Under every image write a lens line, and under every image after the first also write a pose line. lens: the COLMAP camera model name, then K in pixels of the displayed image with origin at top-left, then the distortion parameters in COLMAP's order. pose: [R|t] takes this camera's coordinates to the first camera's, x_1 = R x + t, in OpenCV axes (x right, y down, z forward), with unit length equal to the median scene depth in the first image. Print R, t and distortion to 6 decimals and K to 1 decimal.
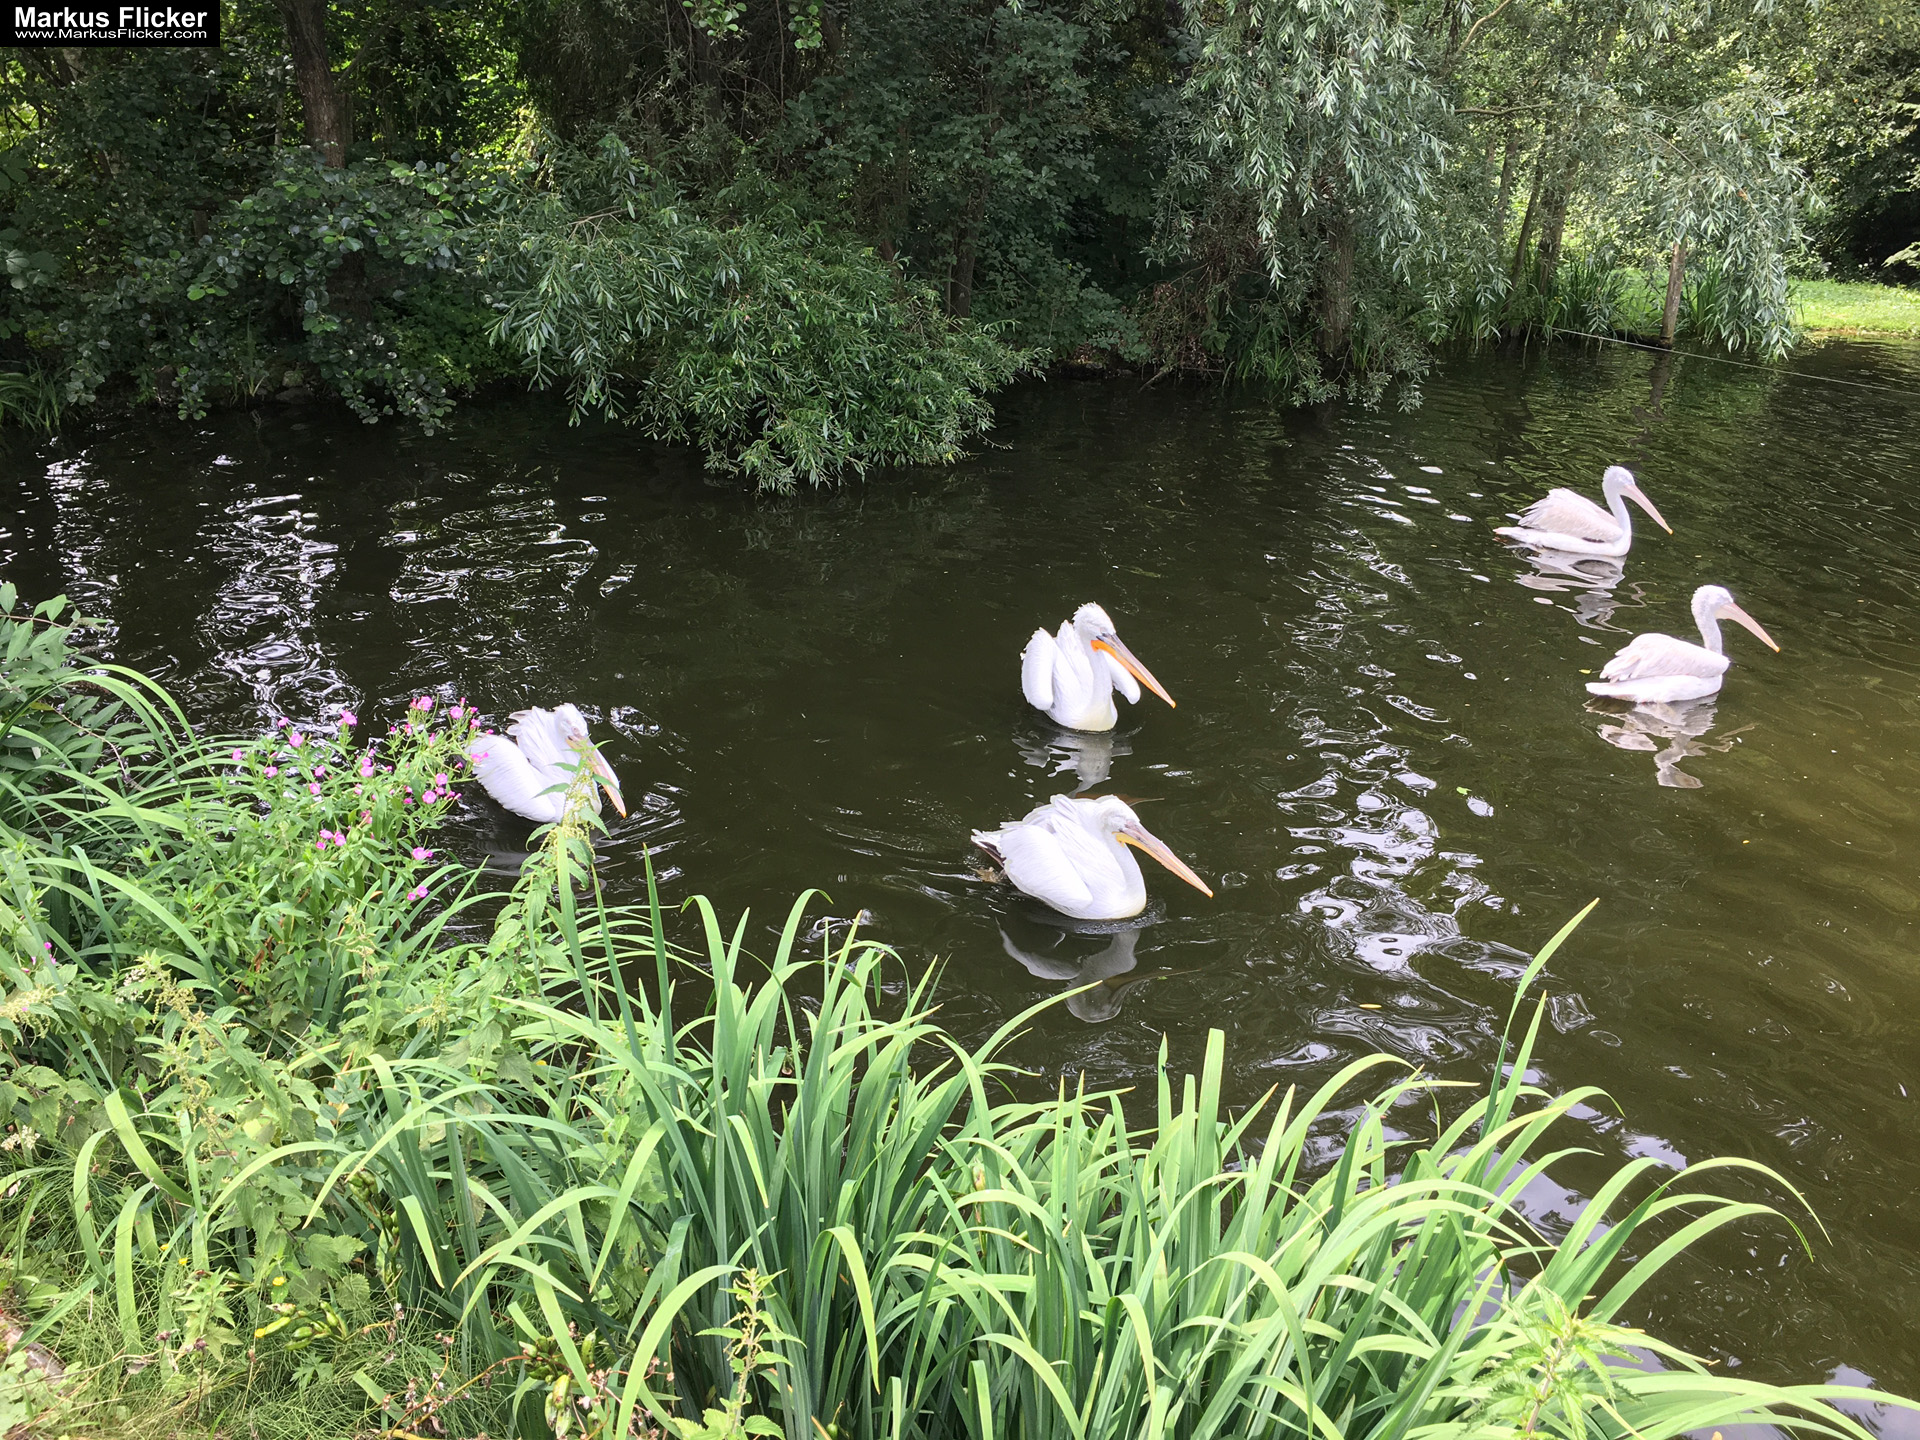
lens RADIAL K [[1641.8, 0, 964.0], [0, 1641.8, 717.4], [0, 0, 1]] dist [0.014003, 0.003145]
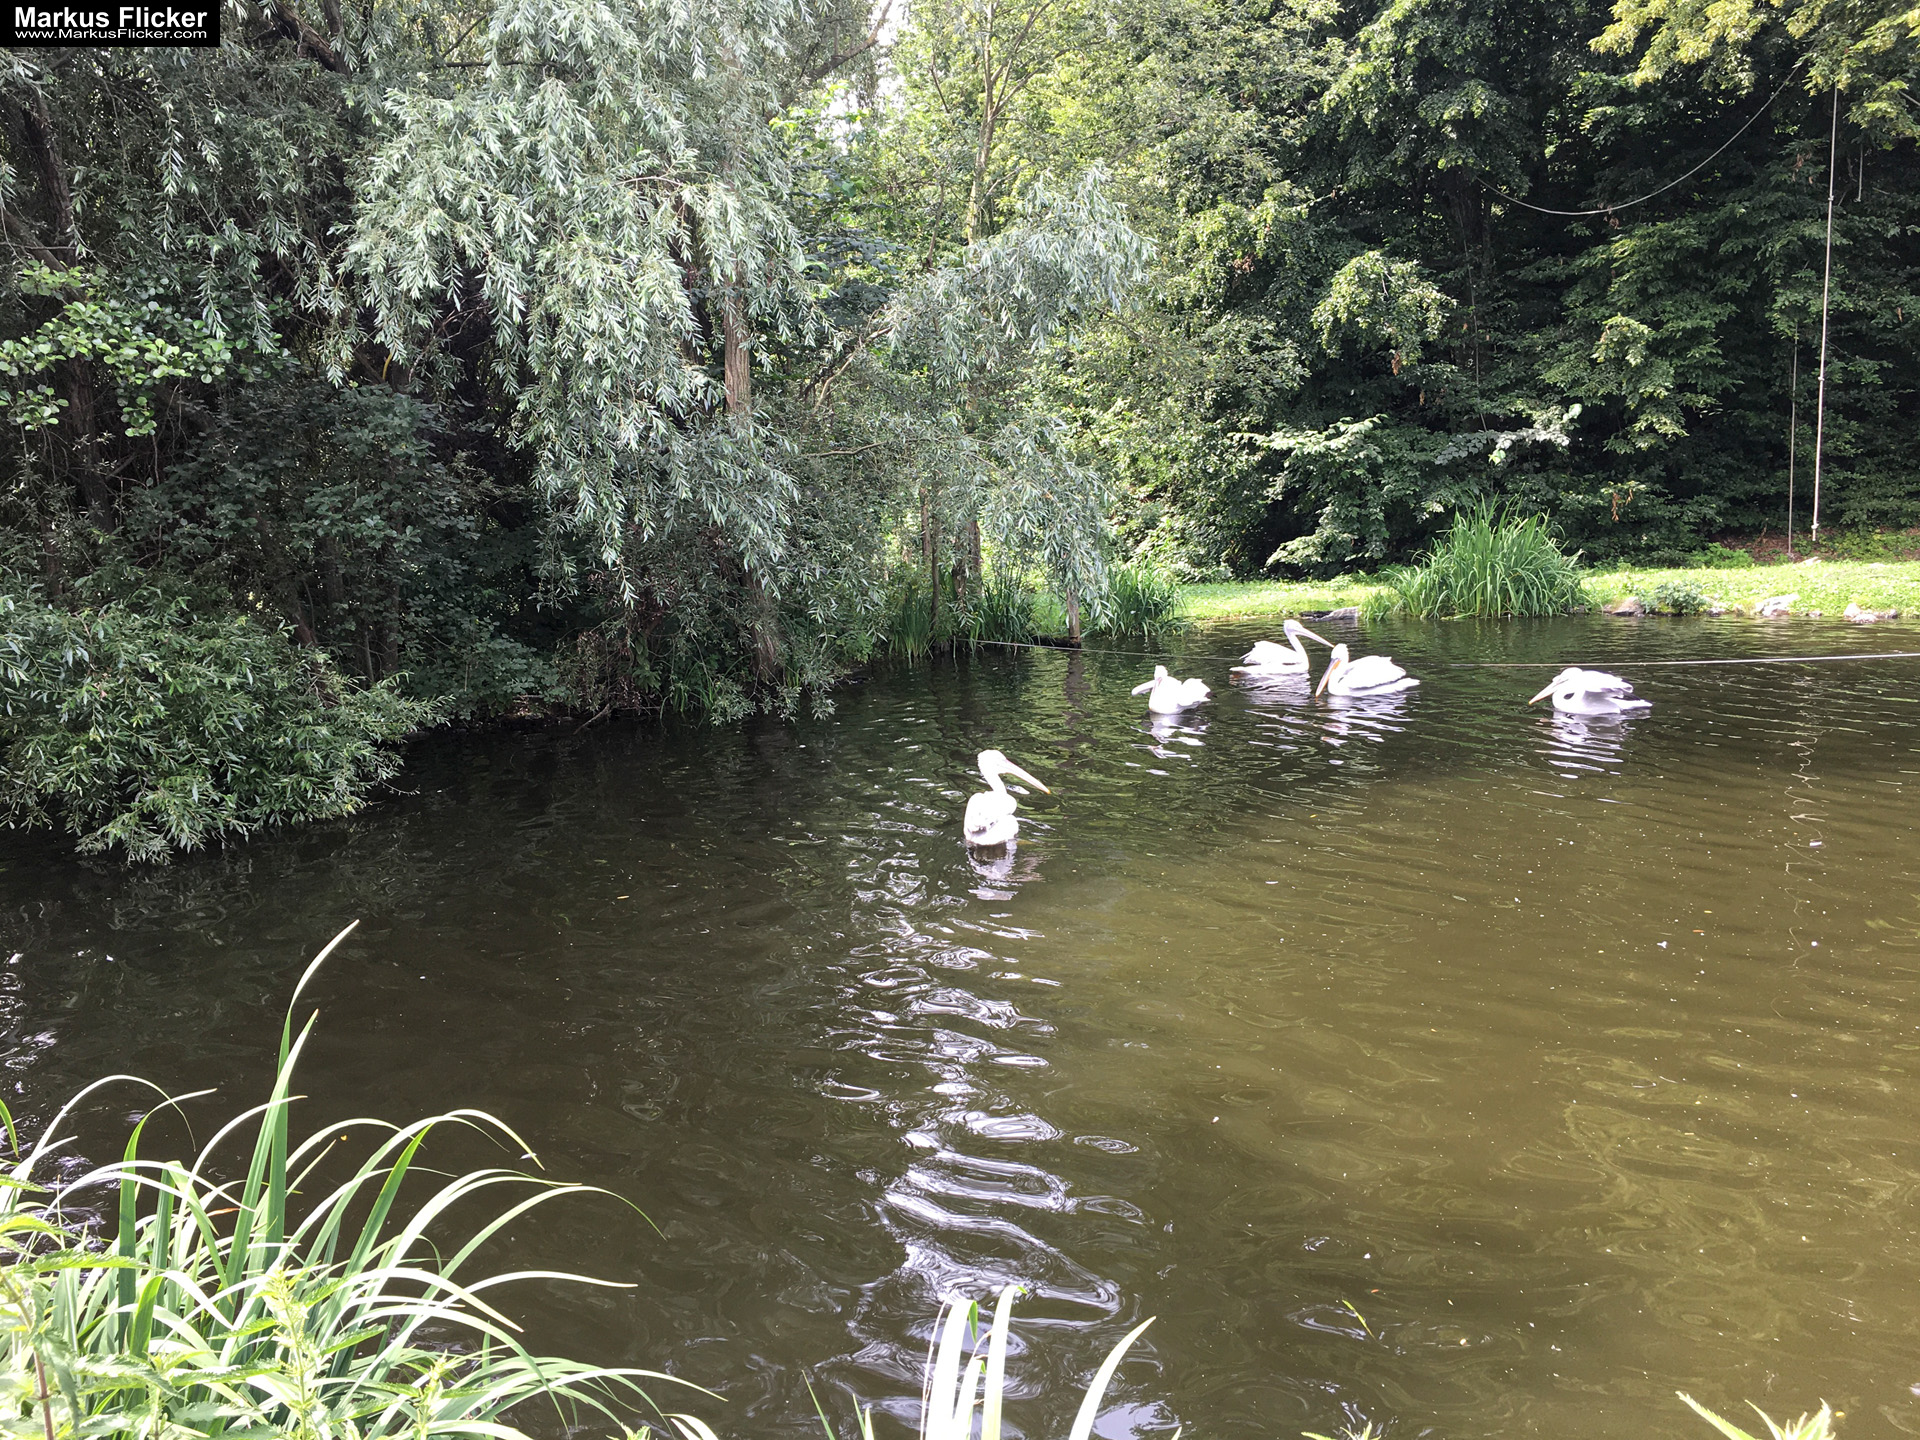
lens RADIAL K [[1641.8, 0, 958.8], [0, 1641.8, 718.3], [0, 0, 1]] dist [0.014003, 0.003145]
pose [[0.963020, -0.121323, 0.240570, 0.118234], [0.173174, 0.962741, -0.207702, 0.063539], [-0.206408, 0.241681, 0.948149, -0.044359]]
